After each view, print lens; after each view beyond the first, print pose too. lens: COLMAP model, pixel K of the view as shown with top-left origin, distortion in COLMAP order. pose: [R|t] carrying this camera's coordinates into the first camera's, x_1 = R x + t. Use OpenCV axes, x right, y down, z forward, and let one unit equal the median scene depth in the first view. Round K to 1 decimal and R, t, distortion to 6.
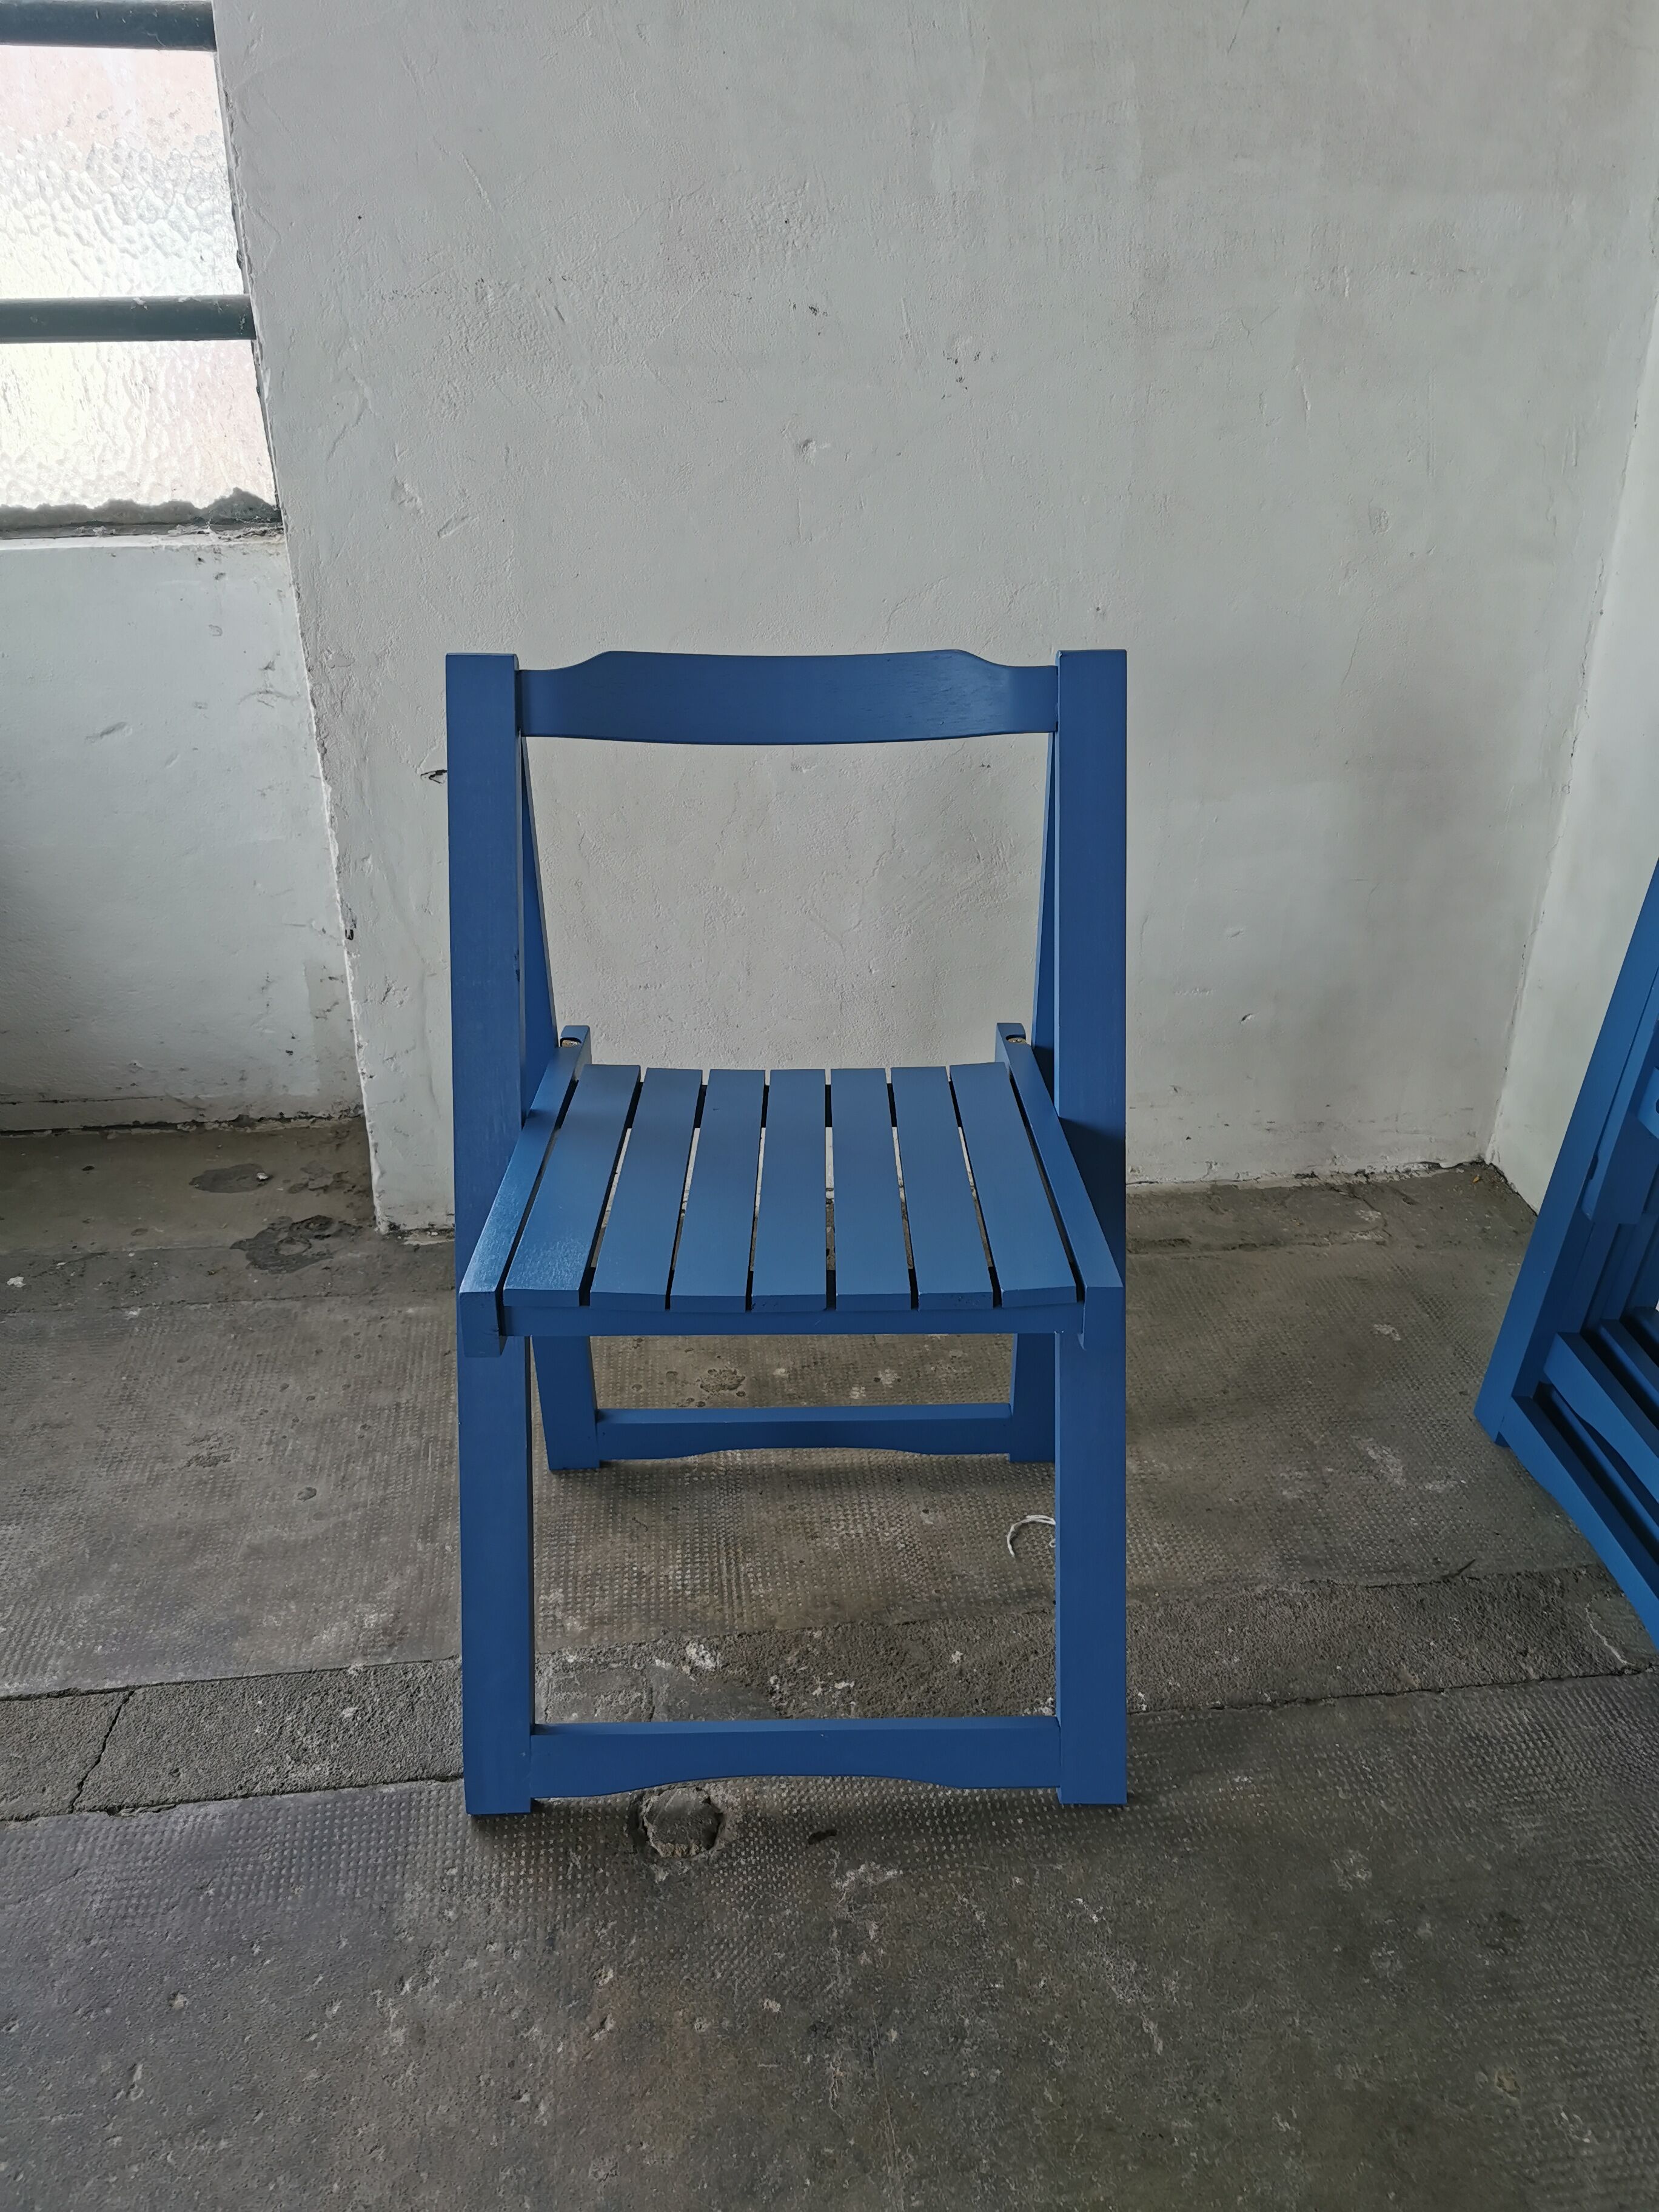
lens RADIAL K [[1702.2, 0, 833.4], [0, 1702.2, 1096.7], [0, 0, 1]] dist [0.076537, -0.121240]
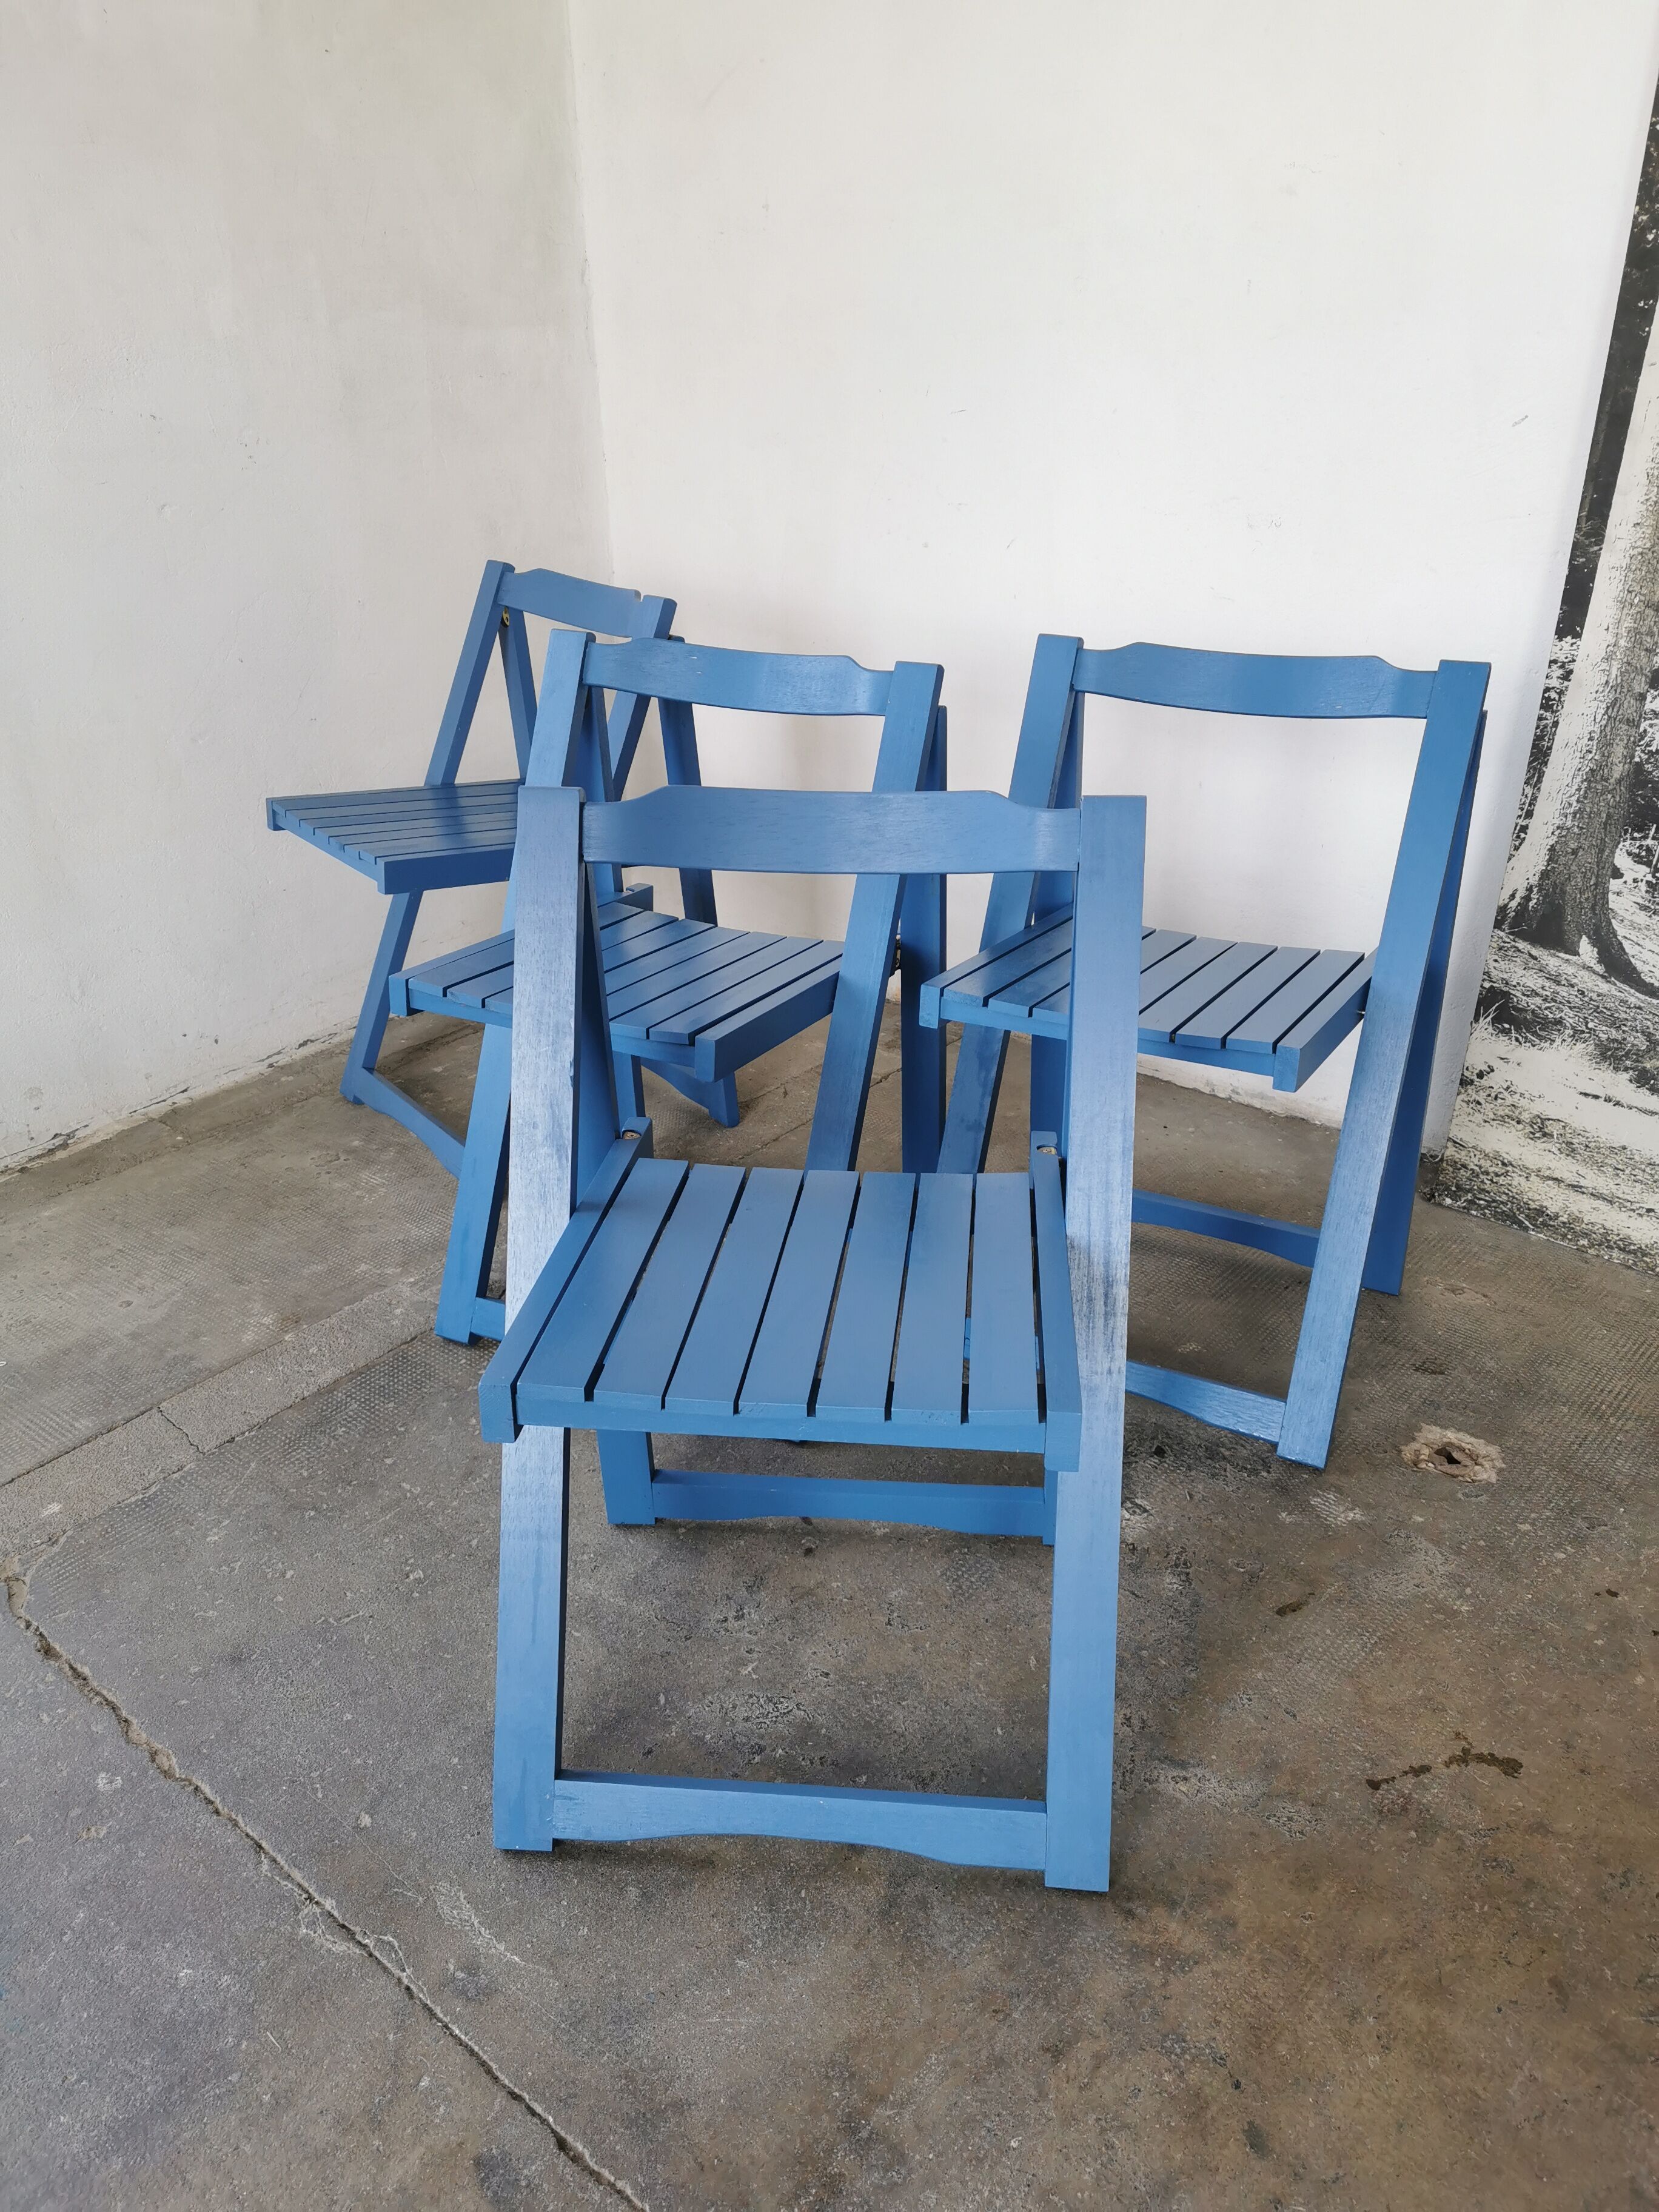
lens RADIAL K [[1693.6, 0, 823.6], [0, 1693.6, 1102.6], [0, 0, 1]] dist [0.073727, -0.107424]
pose [[0.710445, -0.305521, 0.633976, -0.729265], [0.323281, 0.941857, 0.091619, 0.140141], [-0.625106, 0.139863, 0.767907, -0.391924]]
